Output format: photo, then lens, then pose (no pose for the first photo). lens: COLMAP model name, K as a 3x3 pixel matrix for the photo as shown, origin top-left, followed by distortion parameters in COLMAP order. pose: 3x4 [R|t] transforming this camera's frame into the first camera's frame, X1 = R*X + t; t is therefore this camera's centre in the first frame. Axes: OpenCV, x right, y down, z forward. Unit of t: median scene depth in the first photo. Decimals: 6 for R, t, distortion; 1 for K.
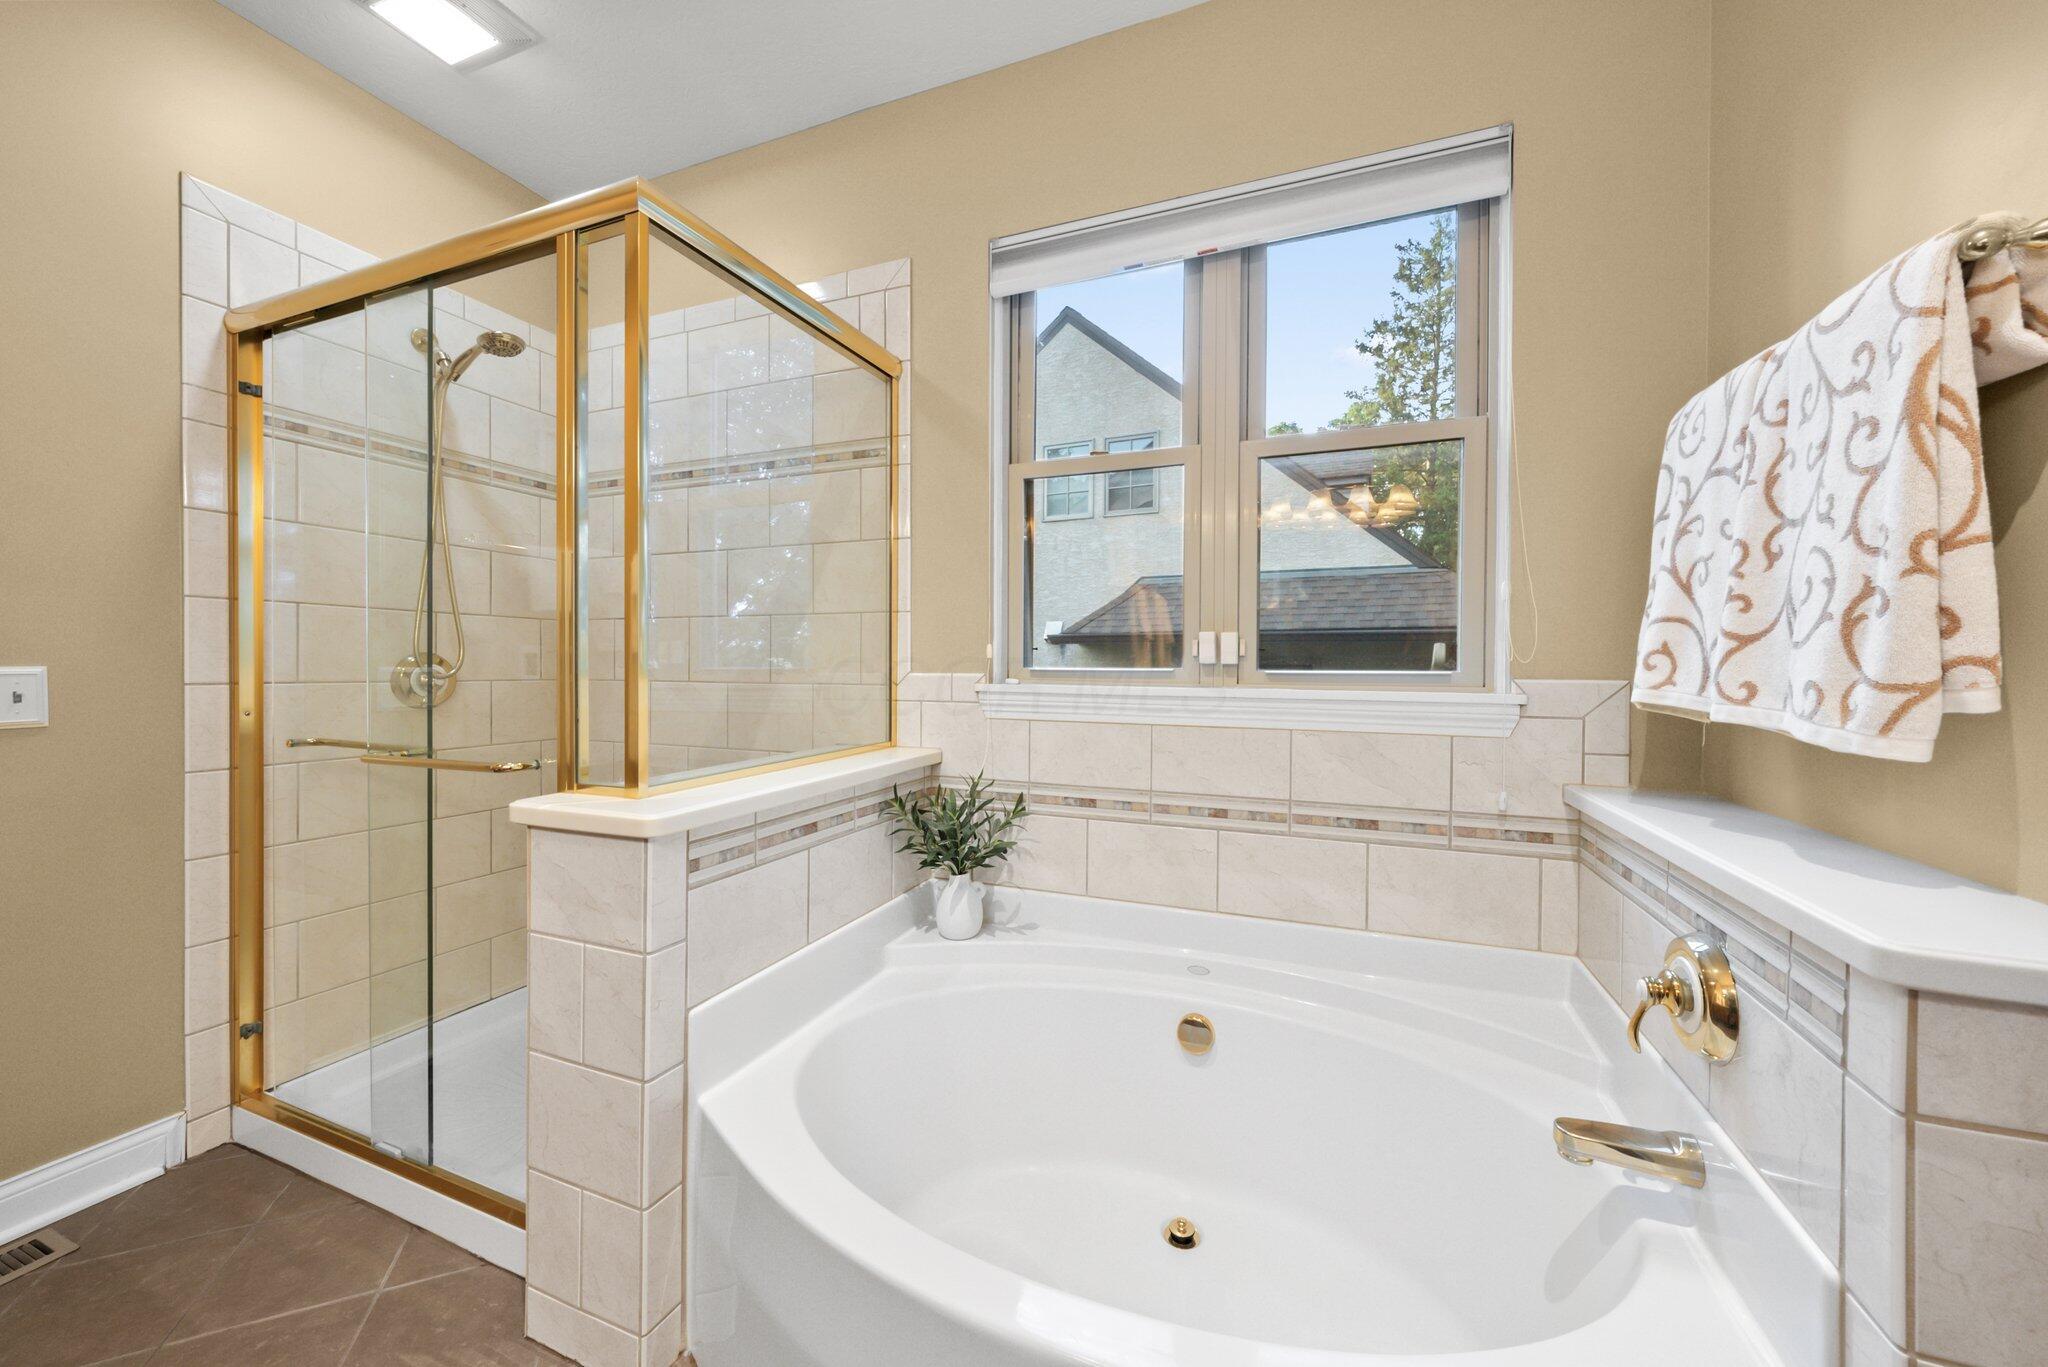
lens RADIAL K [[740.1, 0, 1028.7], [0, 740.1, 673.3], [0, 0, 1]] dist [-0.001004, -0.000203]
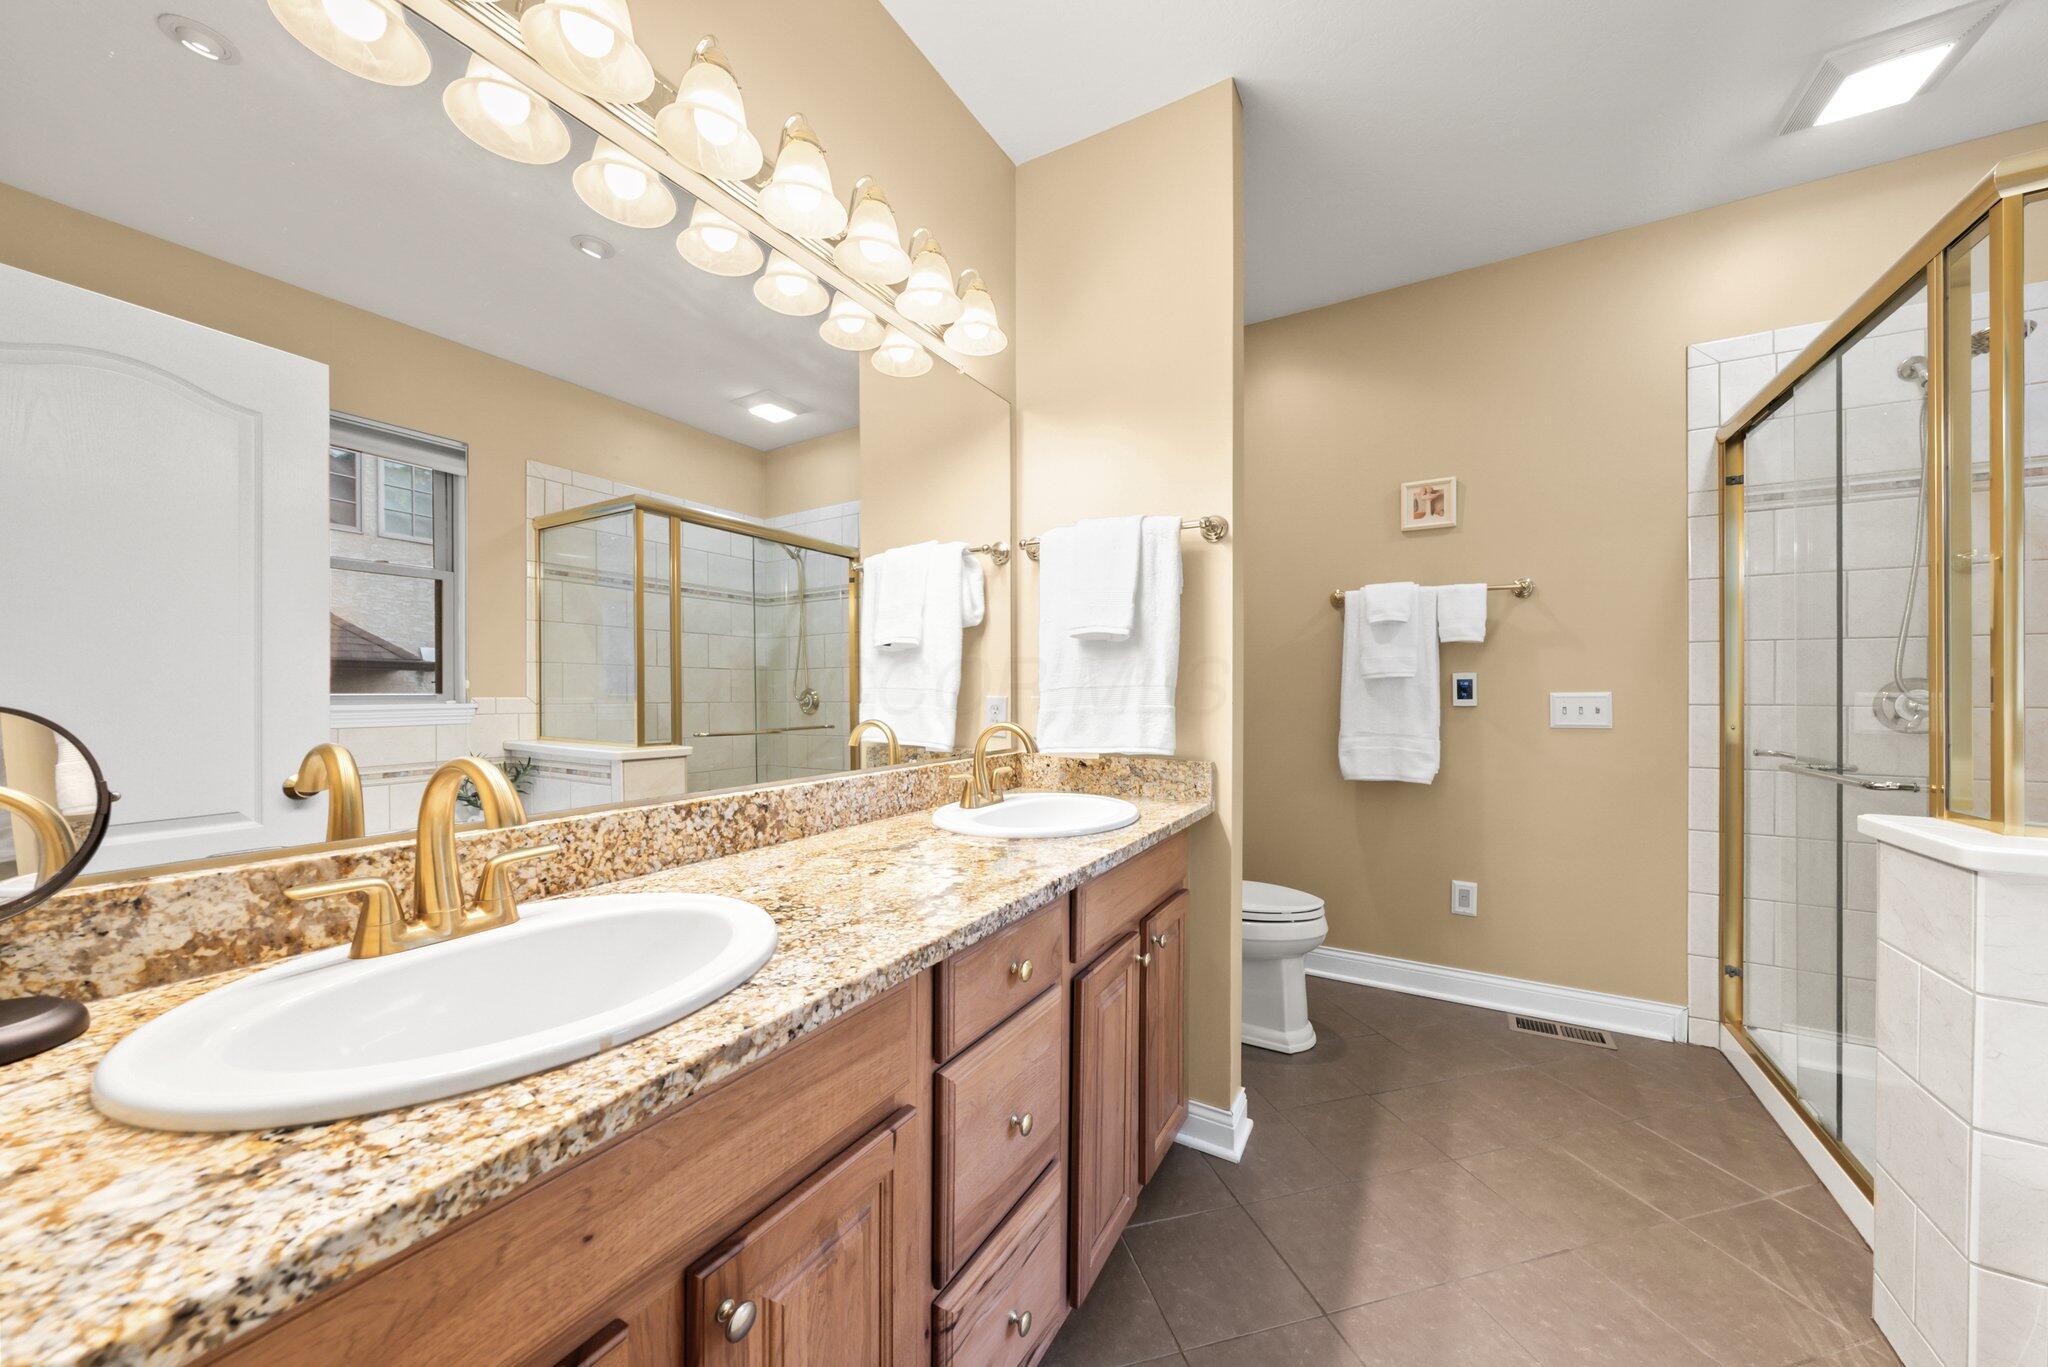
lens RADIAL K [[714.4, 0, 1021.4], [0, 714.4, 692.5], [0, 0, 1]] dist [-0.002263, -0.000231]
pose [[-0.155656, -0.000459, -0.987811, 0.404997], [-0.010702, 0.999942, 0.001222, 0.004089], [0.987753, 0.010762, -0.155652, -0.050635]]
